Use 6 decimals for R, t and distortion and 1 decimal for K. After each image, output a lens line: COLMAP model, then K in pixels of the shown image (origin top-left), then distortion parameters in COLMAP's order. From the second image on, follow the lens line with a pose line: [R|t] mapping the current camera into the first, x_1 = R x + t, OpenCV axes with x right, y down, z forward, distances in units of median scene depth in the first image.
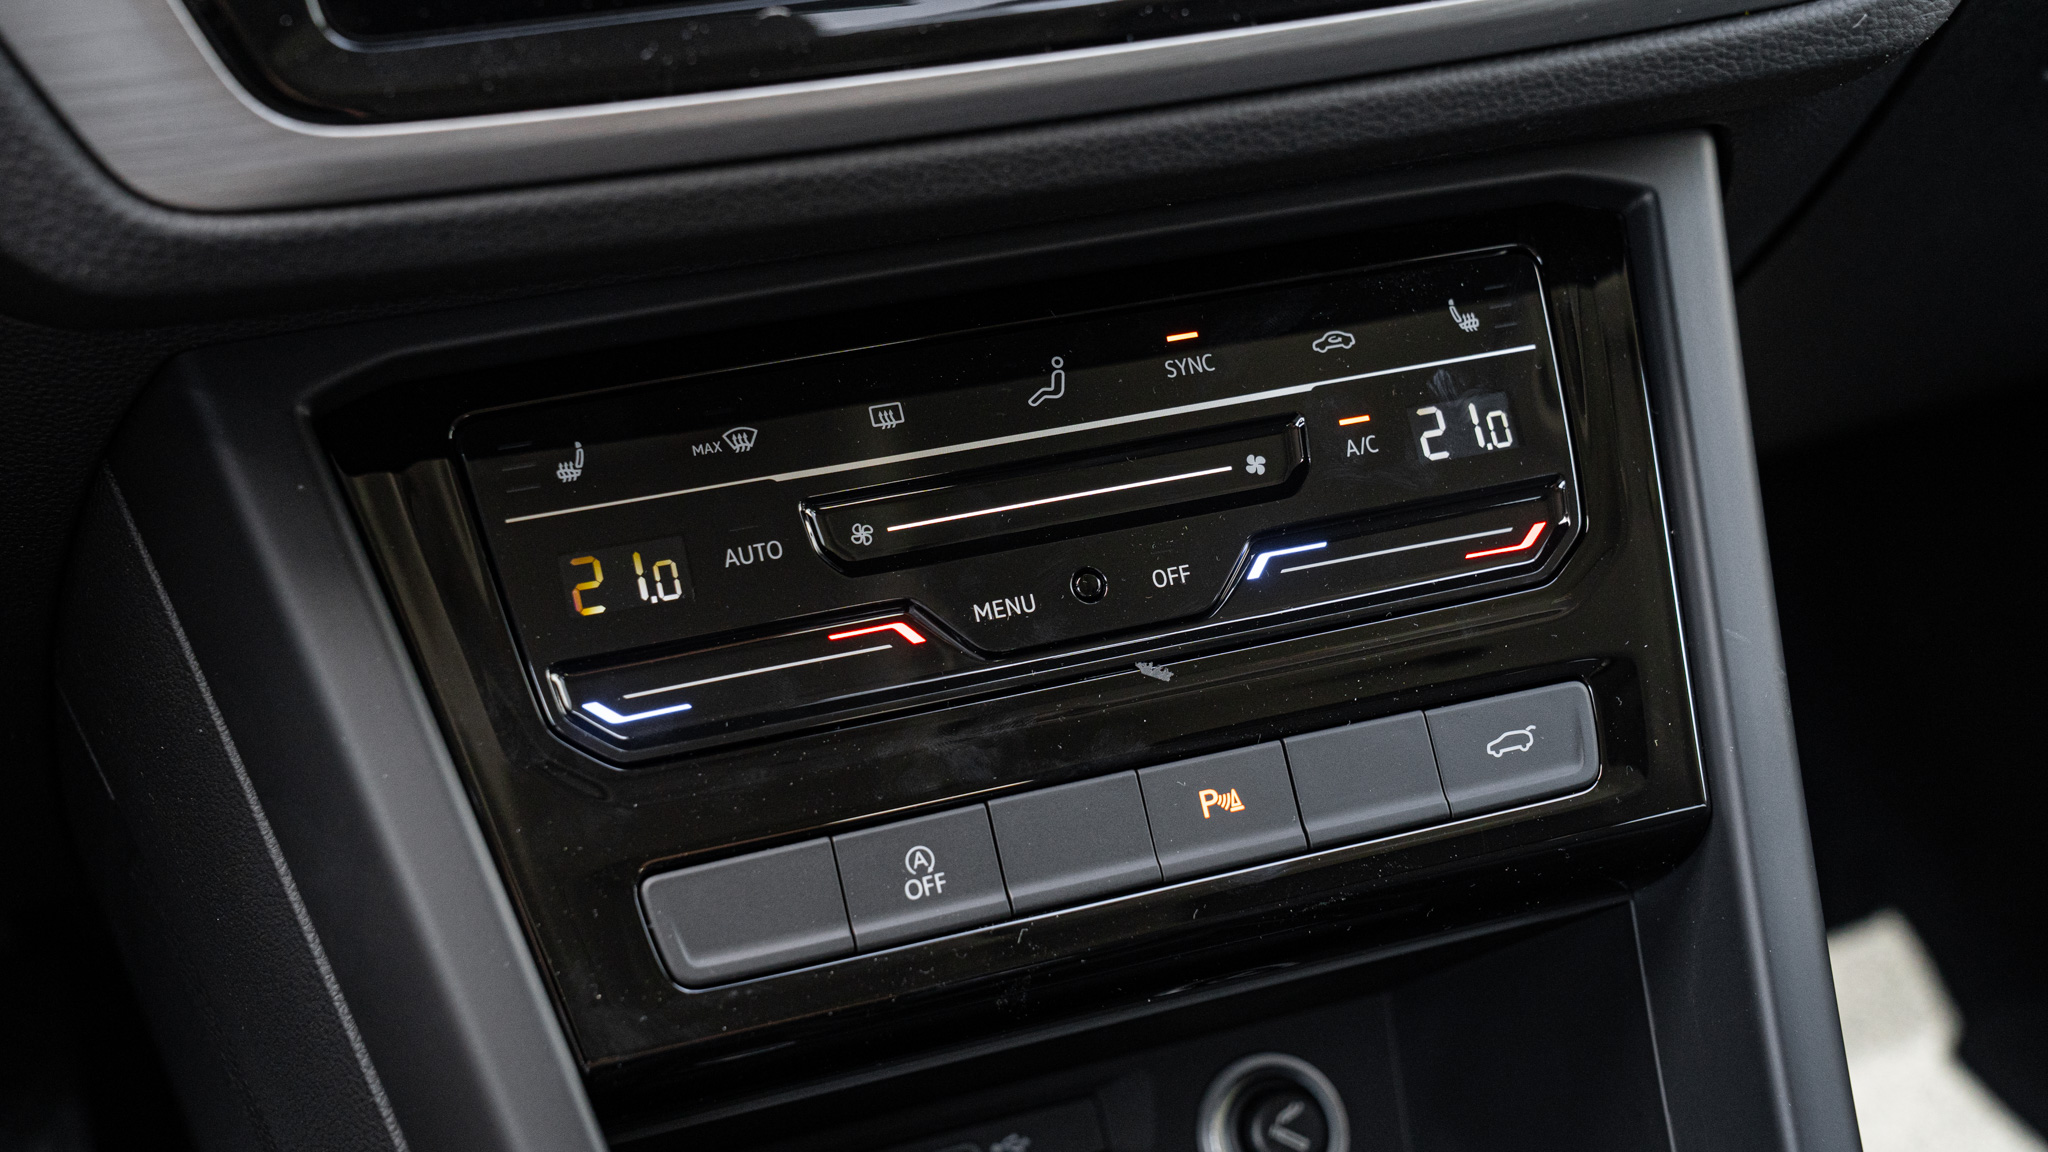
lens RADIAL K [[2841.4, 0, 1025.5], [0, 2841.4, 605.0], [0, 0, 1]] dist [0.182352, 0.000000]
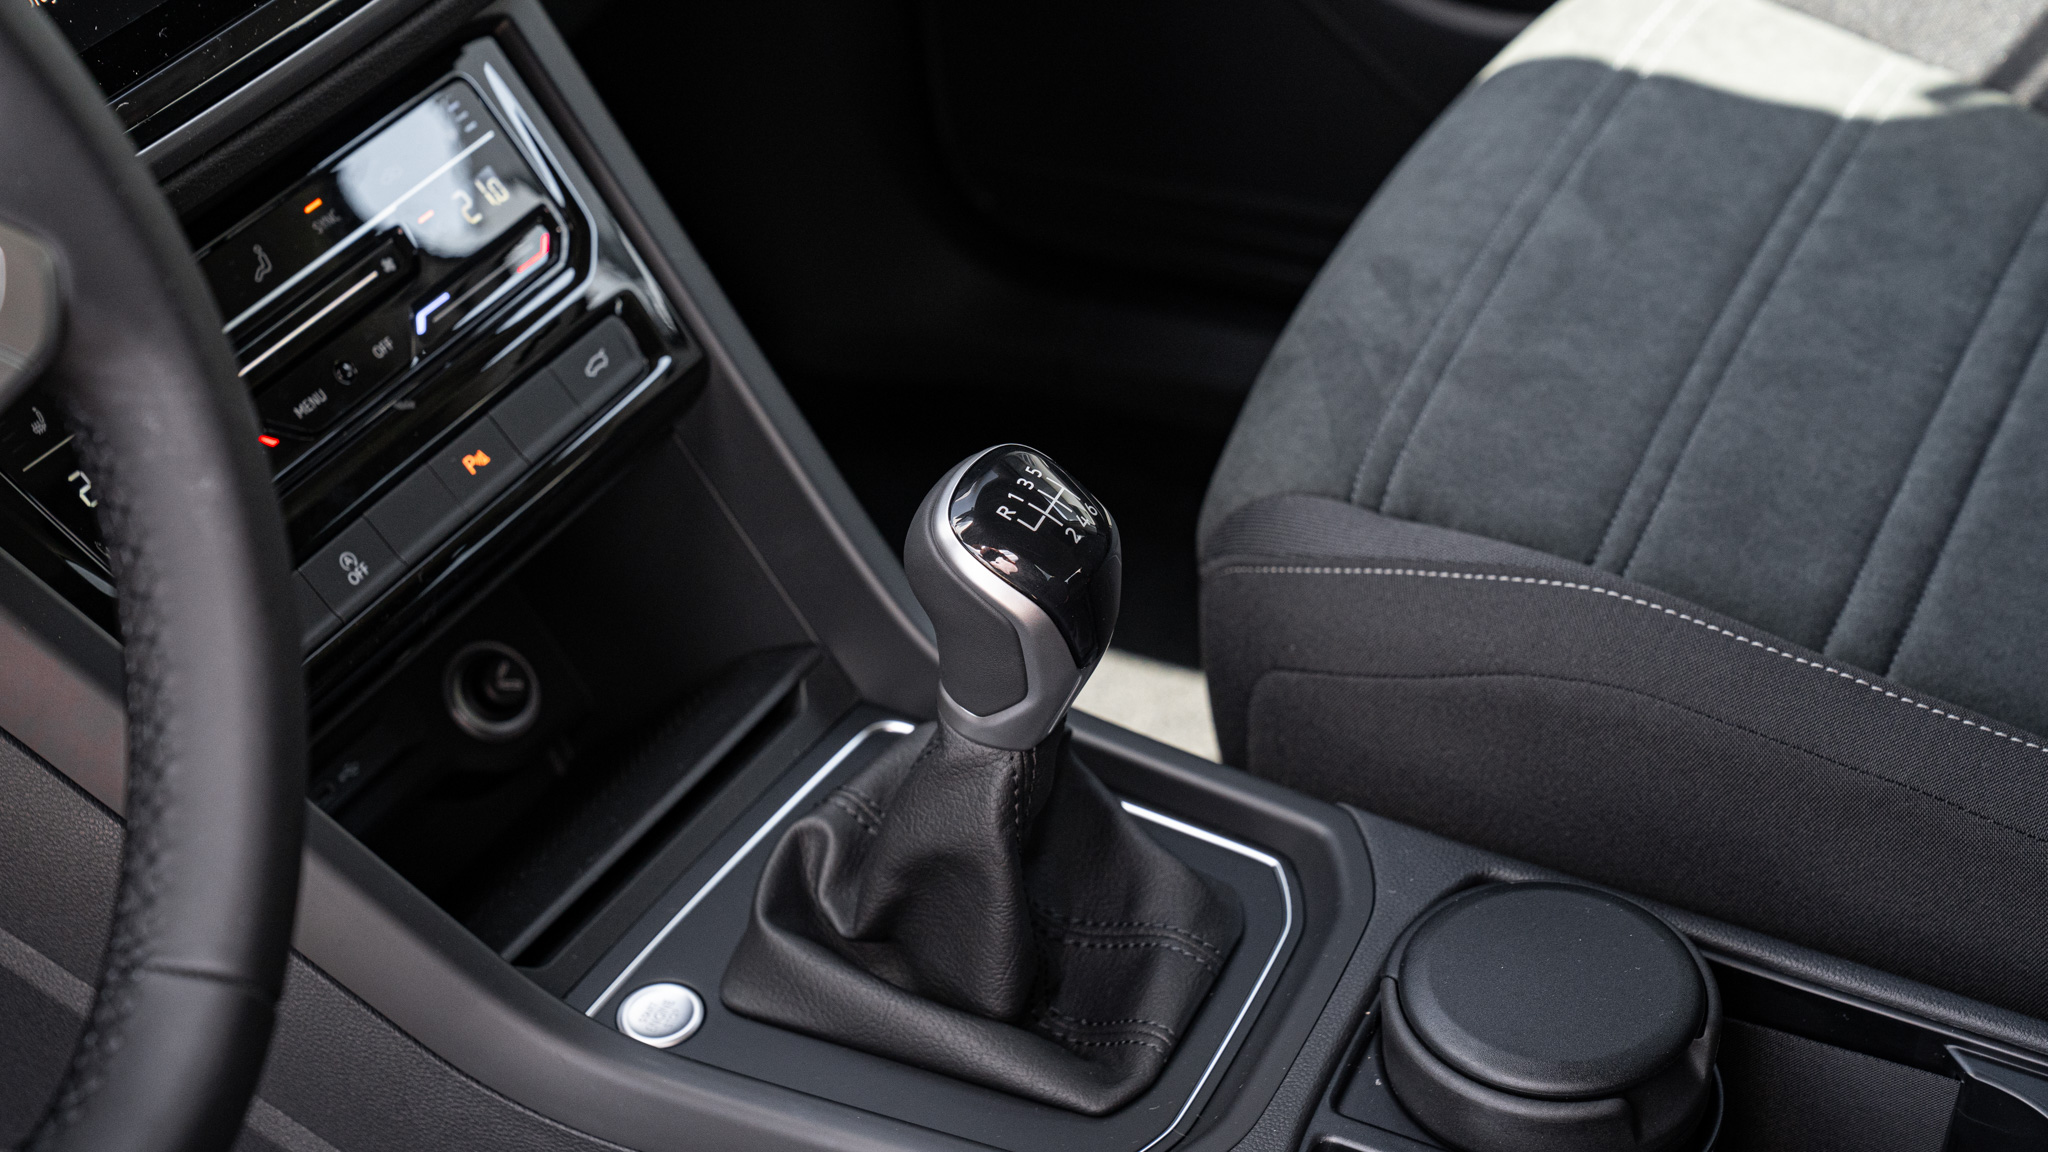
lens RADIAL K [[3405.4, 0, 1031.6], [0, 3405.4, 612.1], [0, 0, 1]] dist [0.308918, 0.000000]
pose [[0.785238, -0.422673, 0.452491, -0.613646], [0.380232, 0.905918, 0.186379, -0.100107], [-0.488697, 0.025700, 0.872075, -0.883727]]
